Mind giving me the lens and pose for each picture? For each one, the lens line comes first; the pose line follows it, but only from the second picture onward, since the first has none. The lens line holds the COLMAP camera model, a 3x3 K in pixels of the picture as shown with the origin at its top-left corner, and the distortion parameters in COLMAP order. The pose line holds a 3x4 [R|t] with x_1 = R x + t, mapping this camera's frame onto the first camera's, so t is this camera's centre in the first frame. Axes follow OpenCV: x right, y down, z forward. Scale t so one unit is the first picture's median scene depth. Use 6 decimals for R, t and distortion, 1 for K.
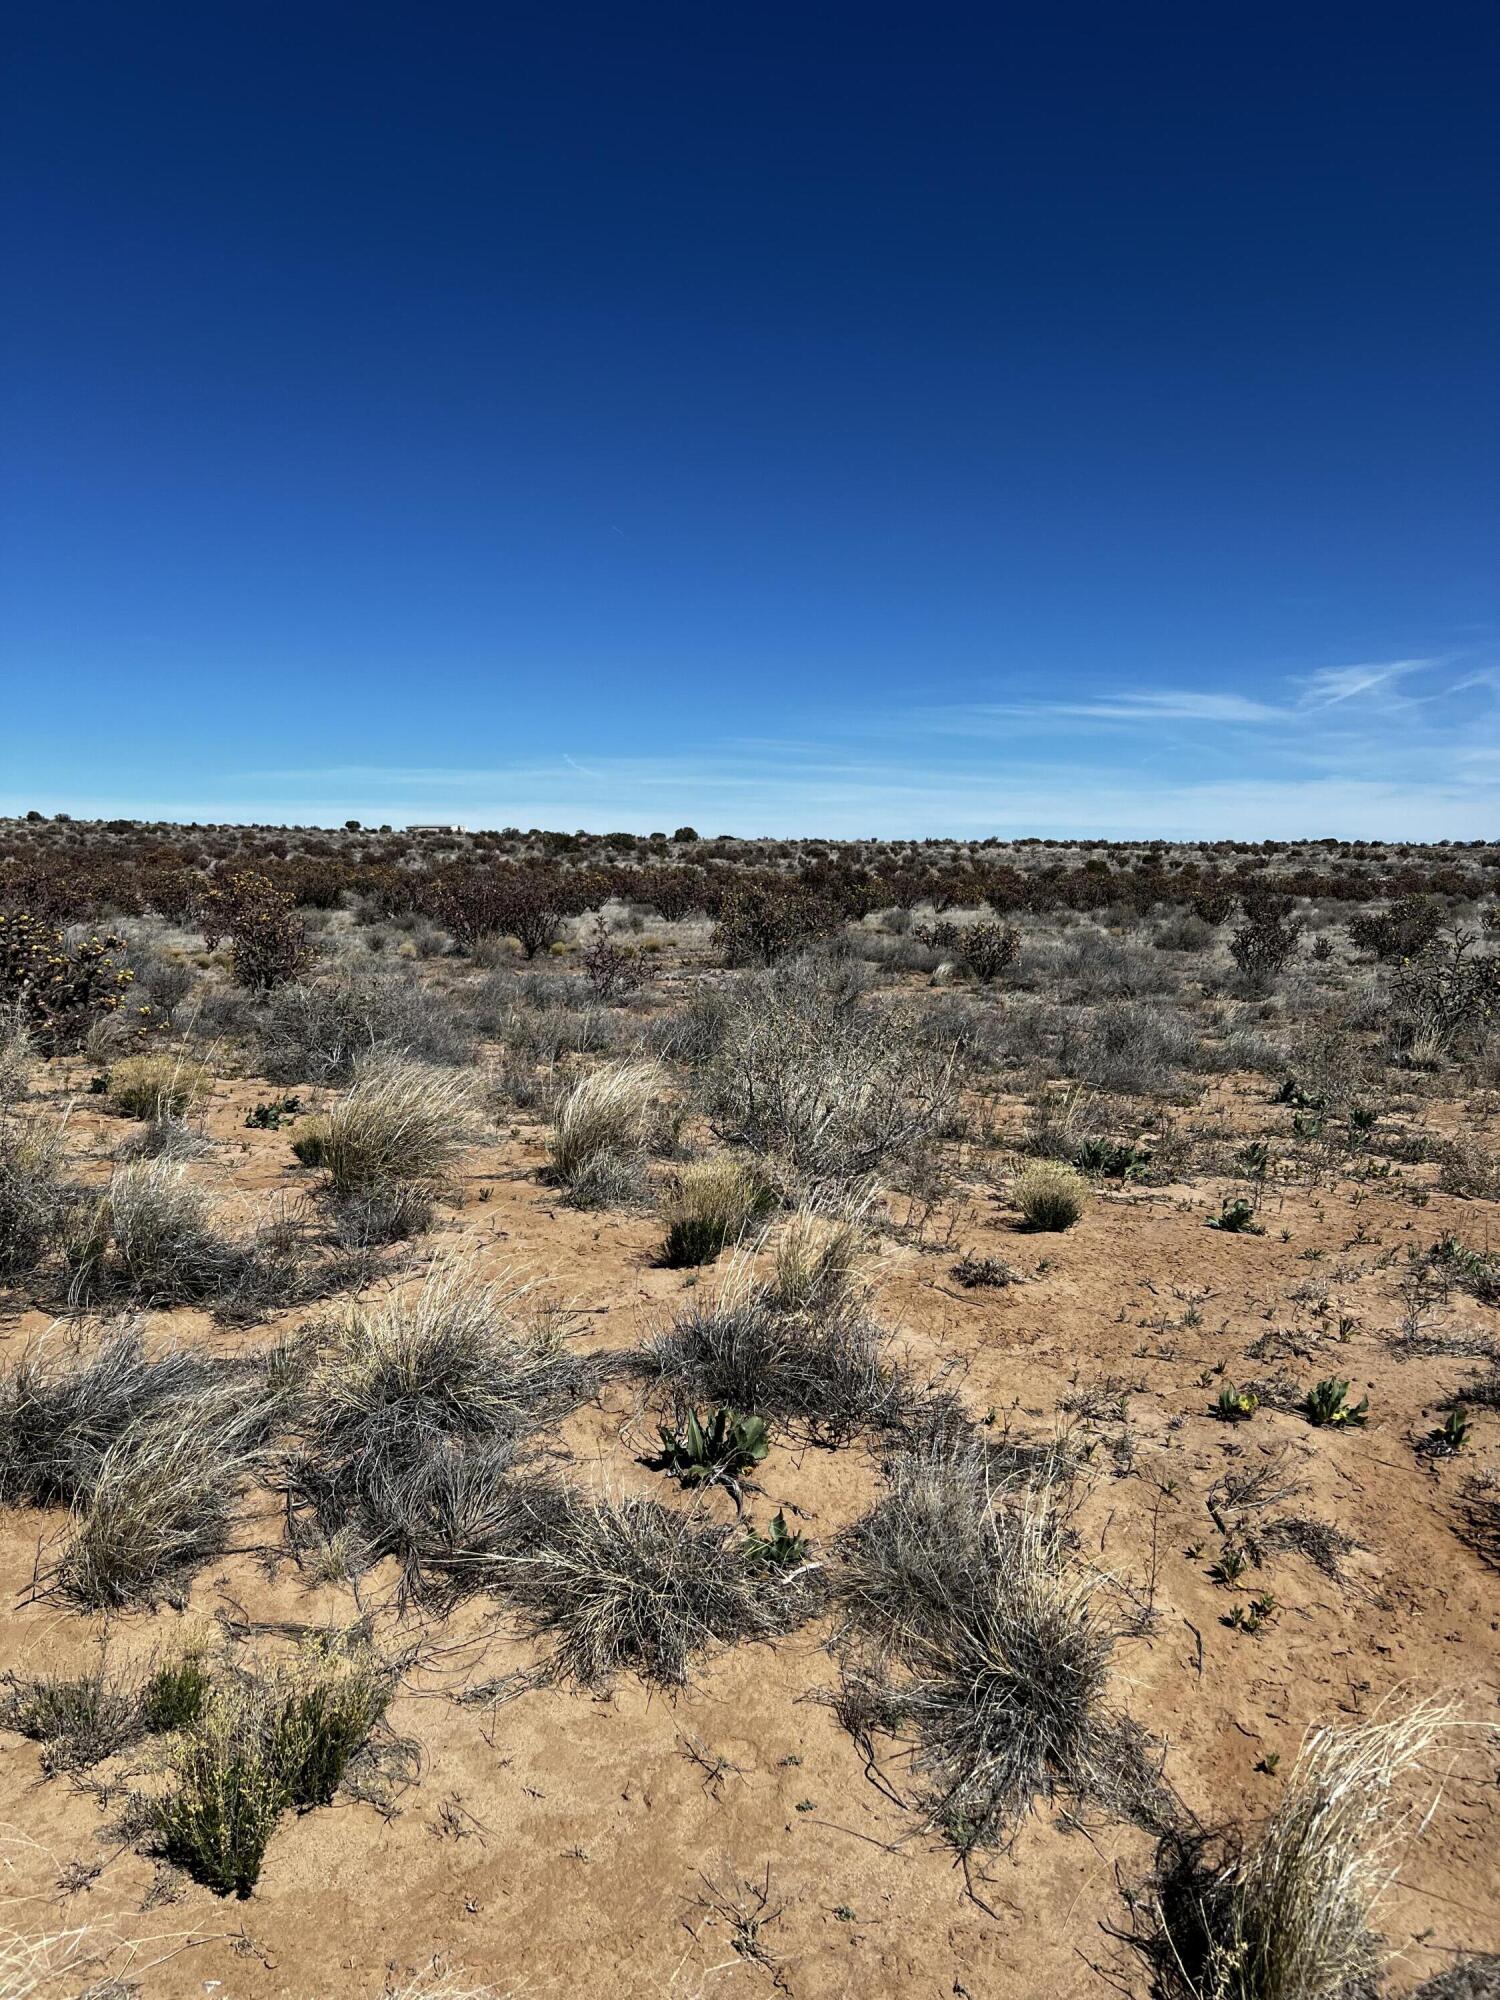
lens RADIAL K [[1479.8, 0, 825.6], [0, 1479.8, 997.5], [0, 0, 1]] dist [-0.001903, -0.023824]
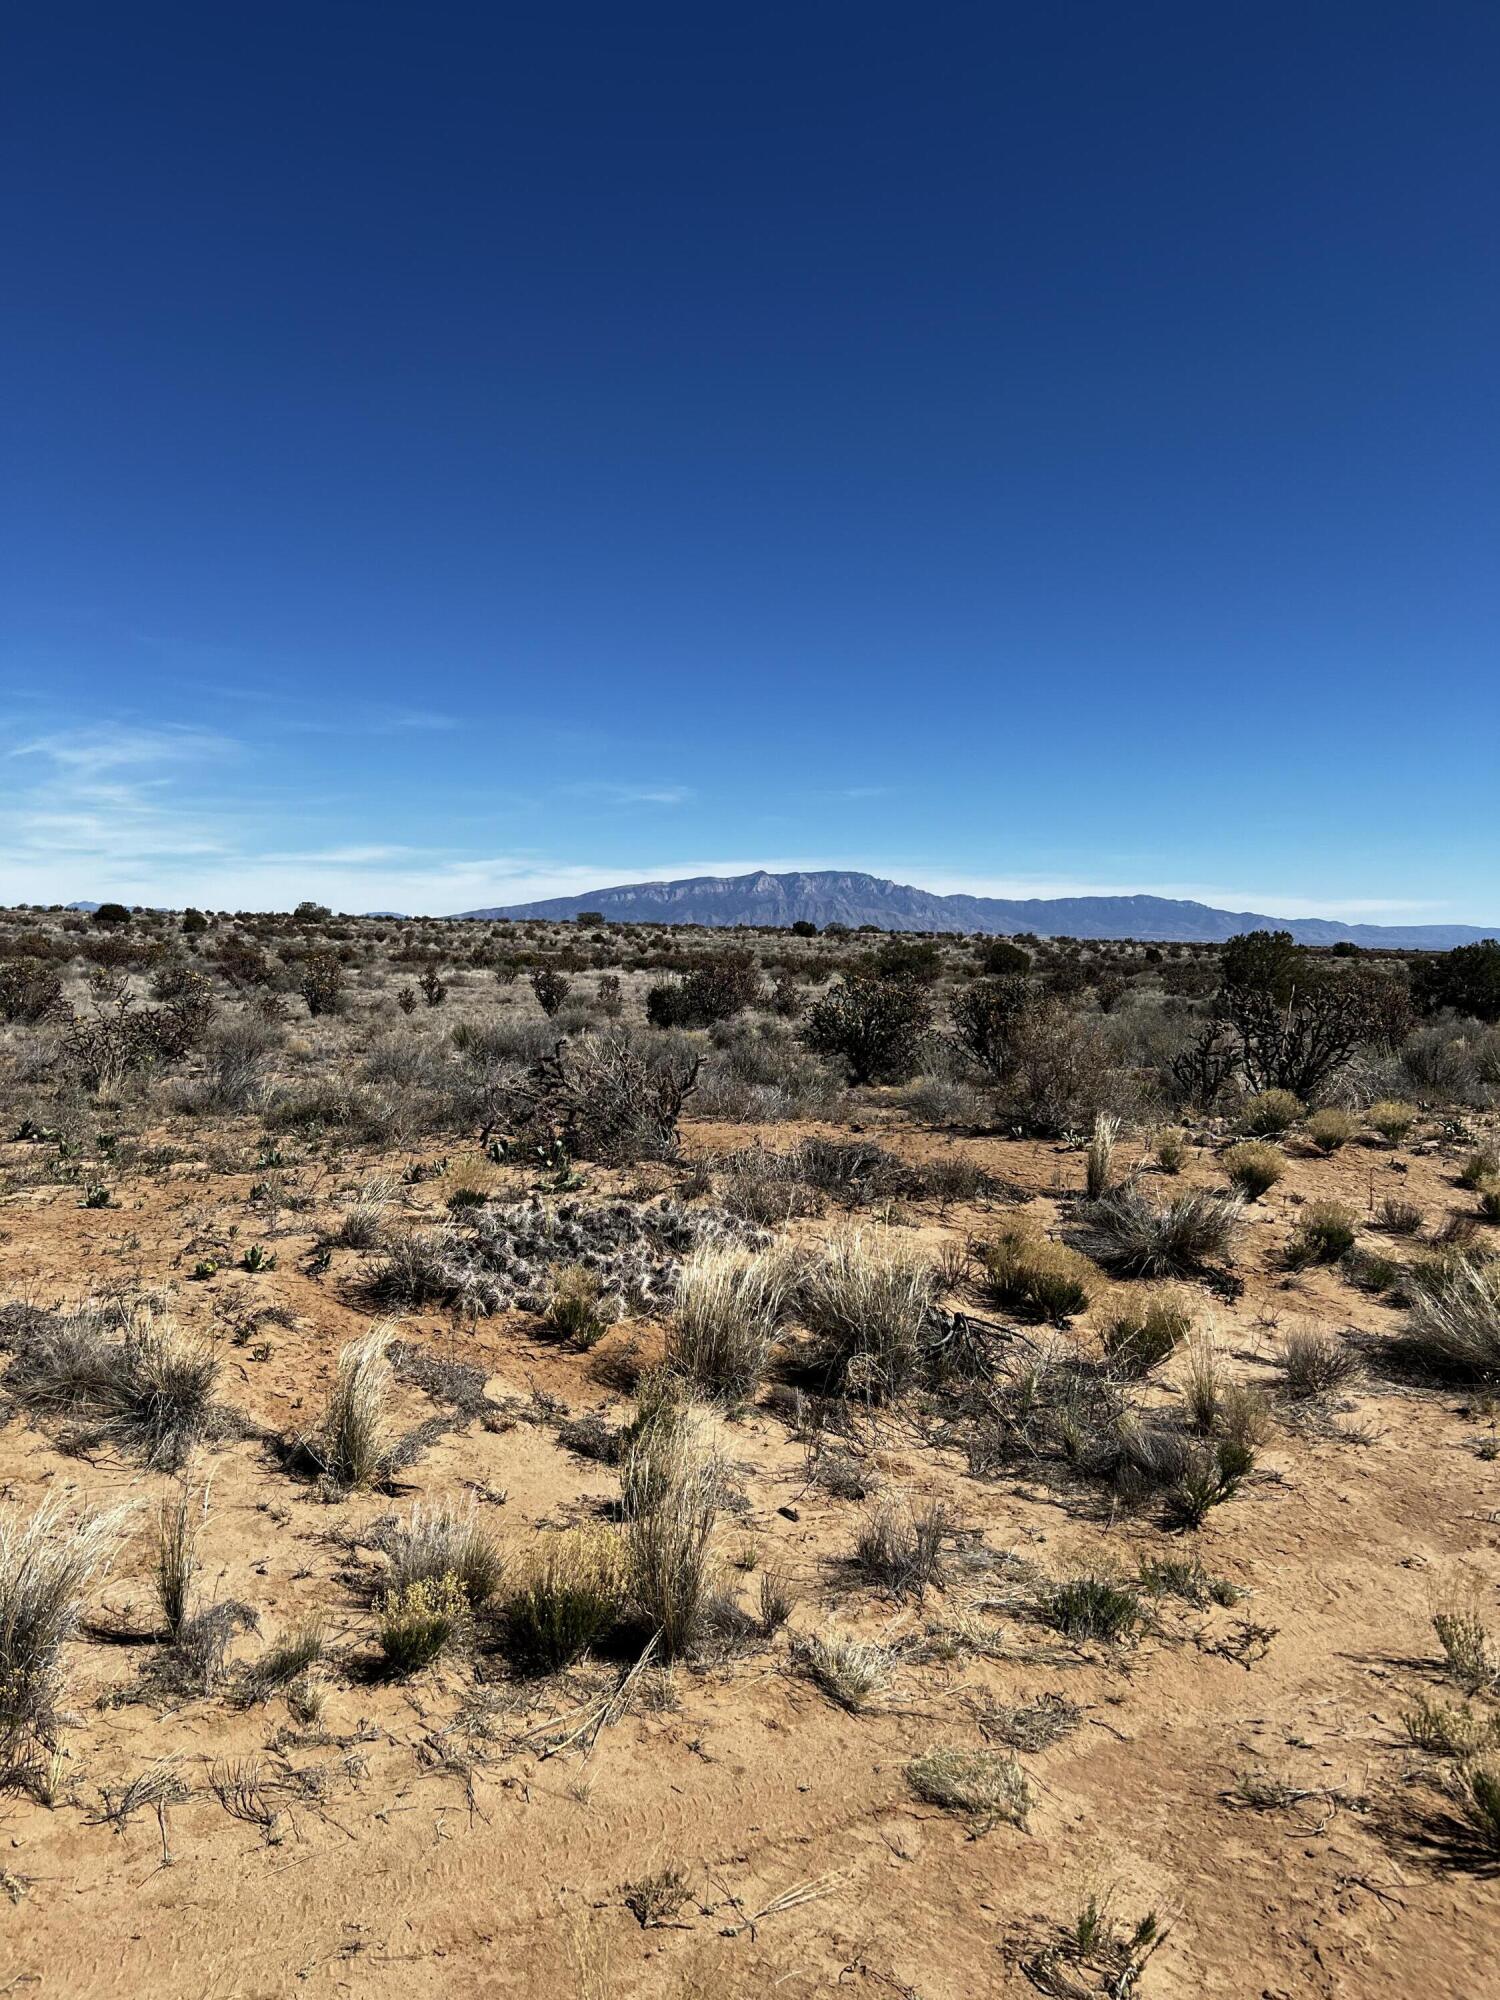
lens RADIAL K [[1495.8, 0, 750.0], [0, 1495.8, 1000.0], [0, 0, 1]] dist [-0.000885, -0.007780]
pose [[0.645662, -0.029608, 0.763049, -0.116150], [0.059884, 0.998134, -0.011941, 0.004707], [-0.761272, 0.053404, 0.646230, -0.112492]]
